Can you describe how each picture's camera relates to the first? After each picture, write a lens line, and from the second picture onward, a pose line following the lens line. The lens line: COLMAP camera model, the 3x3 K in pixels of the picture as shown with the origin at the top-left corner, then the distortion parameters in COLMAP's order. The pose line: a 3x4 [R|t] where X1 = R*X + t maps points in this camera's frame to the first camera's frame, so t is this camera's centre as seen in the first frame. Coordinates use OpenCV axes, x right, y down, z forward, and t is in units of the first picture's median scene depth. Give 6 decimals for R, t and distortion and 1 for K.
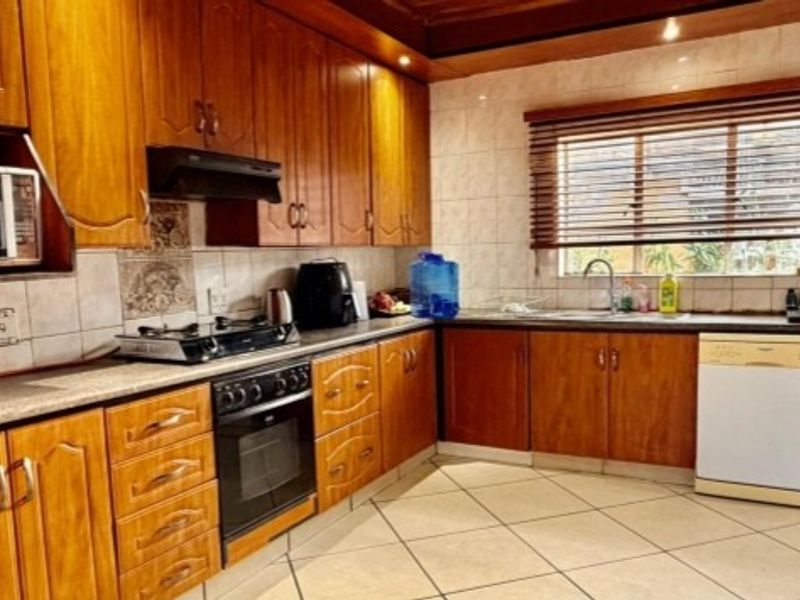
lens RADIAL K [[652.9, 0, 400.8], [0, 652.9, 326.7], [0, 0, 1]] dist [-0.052587, -0.005419]
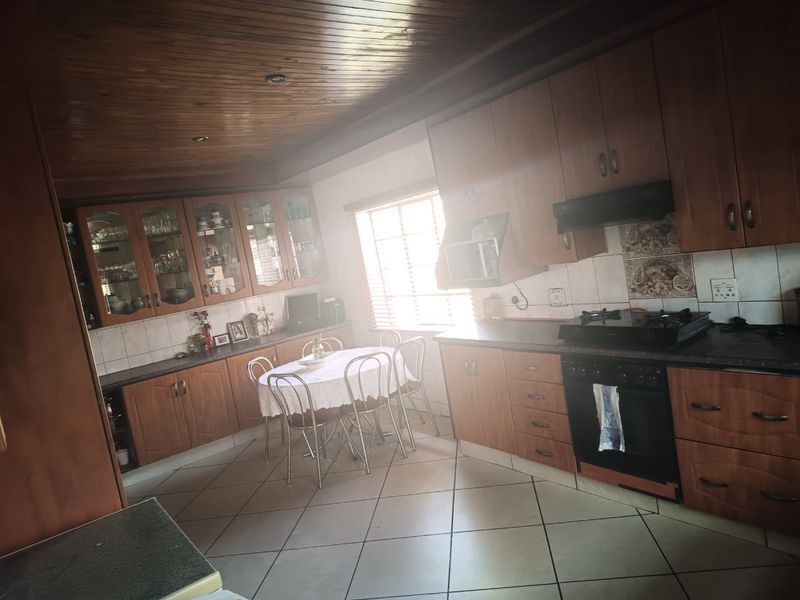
lens RADIAL K [[547.5, 0, 402.0], [0, 547.5, 290.6], [0, 0, 1]] dist [0.015889, -0.005324]
pose [[-0.403475, 0.186840, -0.895711, 0.825339], [0.090176, 0.982283, 0.164278, -0.259373], [0.910536, -0.014490, -0.413175, 0.963200]]
